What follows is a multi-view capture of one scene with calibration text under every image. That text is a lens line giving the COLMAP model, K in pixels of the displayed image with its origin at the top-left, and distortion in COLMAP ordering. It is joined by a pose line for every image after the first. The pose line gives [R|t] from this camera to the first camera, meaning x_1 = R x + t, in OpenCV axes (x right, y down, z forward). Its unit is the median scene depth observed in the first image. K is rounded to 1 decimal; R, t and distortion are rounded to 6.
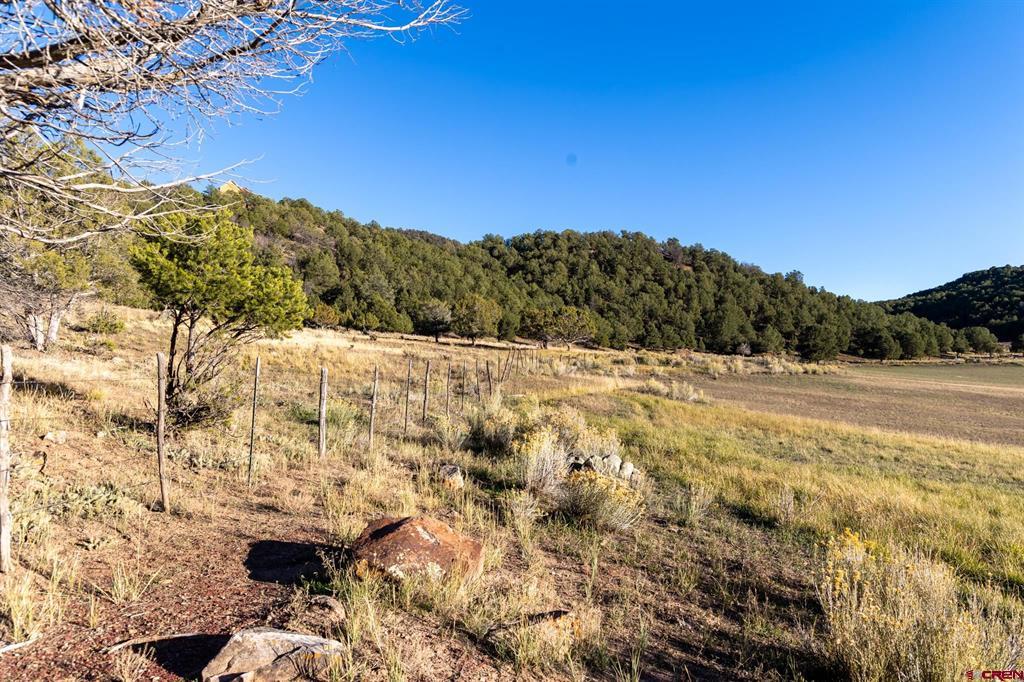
lens RADIAL K [[690.6, 0, 511.9], [0, 690.6, 346.0], [0, 0, 1]] dist [0.002957, 0.003494]
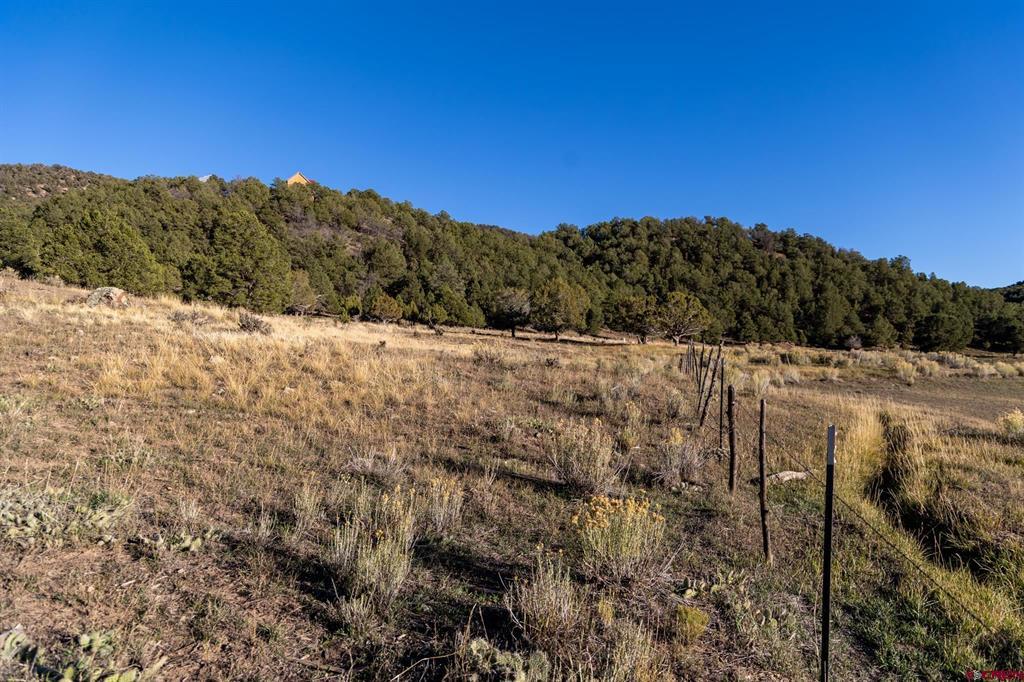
lens RADIAL K [[690.6, 0, 515.4], [0, 690.6, 342.0], [0, 0, 1]] dist [0.002957, 0.003494]
pose [[0.995261, -0.006850, -0.096996, -0.009084], [0.006985, 0.999975, 0.001049, -0.000096], [0.096986, -0.001721, 0.995284, 0.058238]]
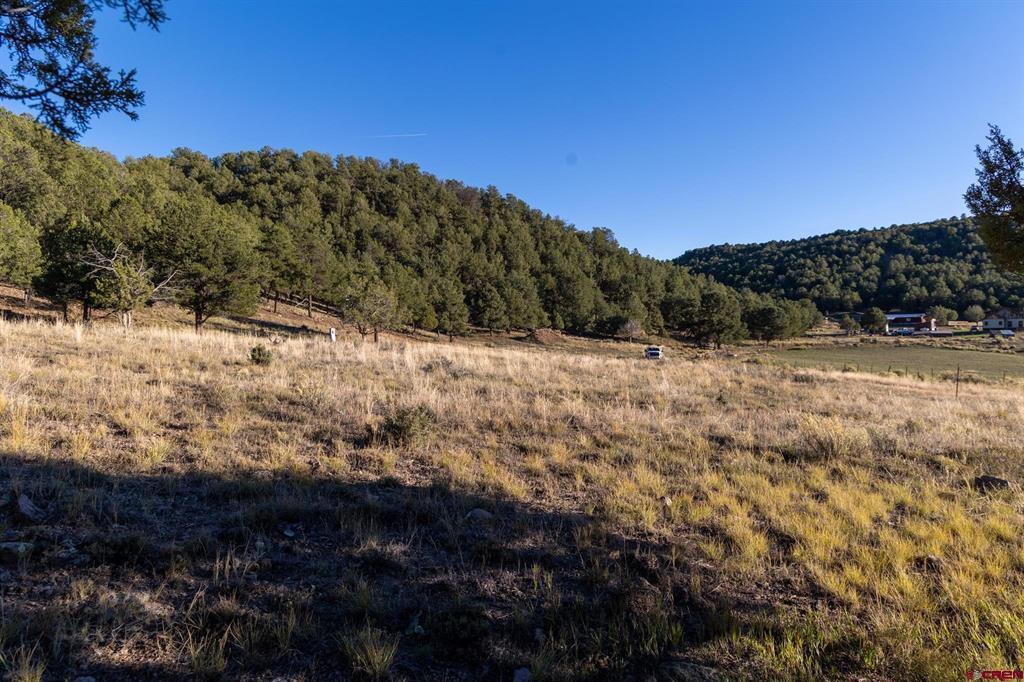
lens RADIAL K [[690.6, 0, 519.2], [0, 690.6, 342.5], [0, 0, 1]] dist [0.002957, 0.003494]
pose [[0.917807, -0.016155, 0.396699, -0.005616], [0.002921, 0.999420, 0.033942, -0.003980], [-0.397017, -0.029993, 0.917321, 0.374129]]
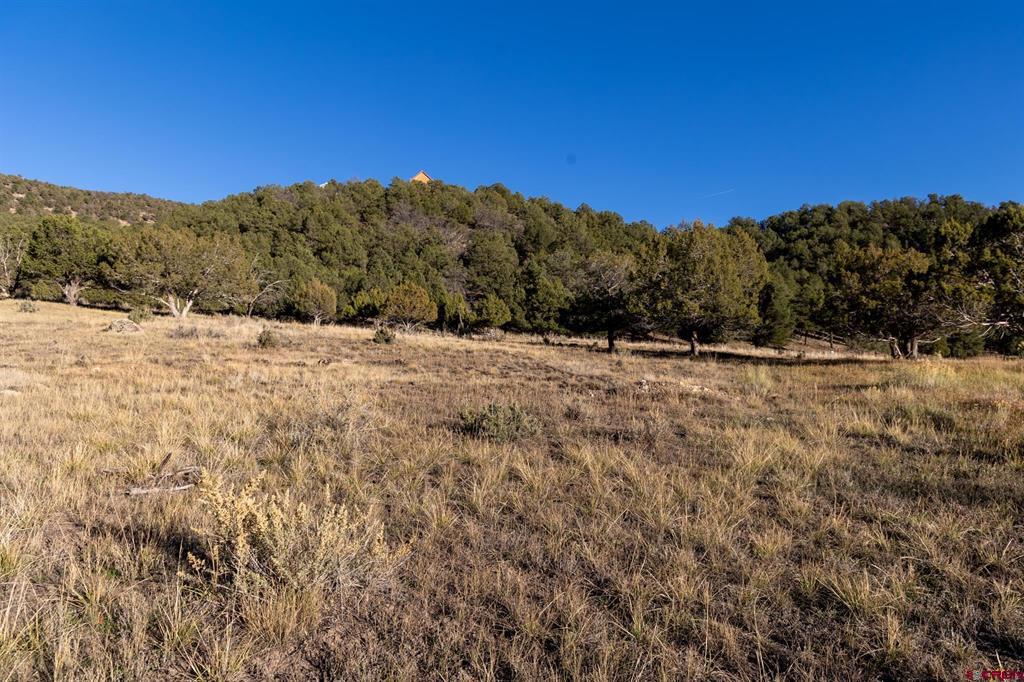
lens RADIAL K [[690.6, 0, 517.3], [0, 690.6, 339.0], [0, 0, 1]] dist [0.002957, 0.003494]
pose [[0.940437, -0.027147, -0.338883, -0.006369], [0.016700, 0.999292, -0.033706, 0.000799], [0.339558, 0.026038, 0.940225, 0.226379]]
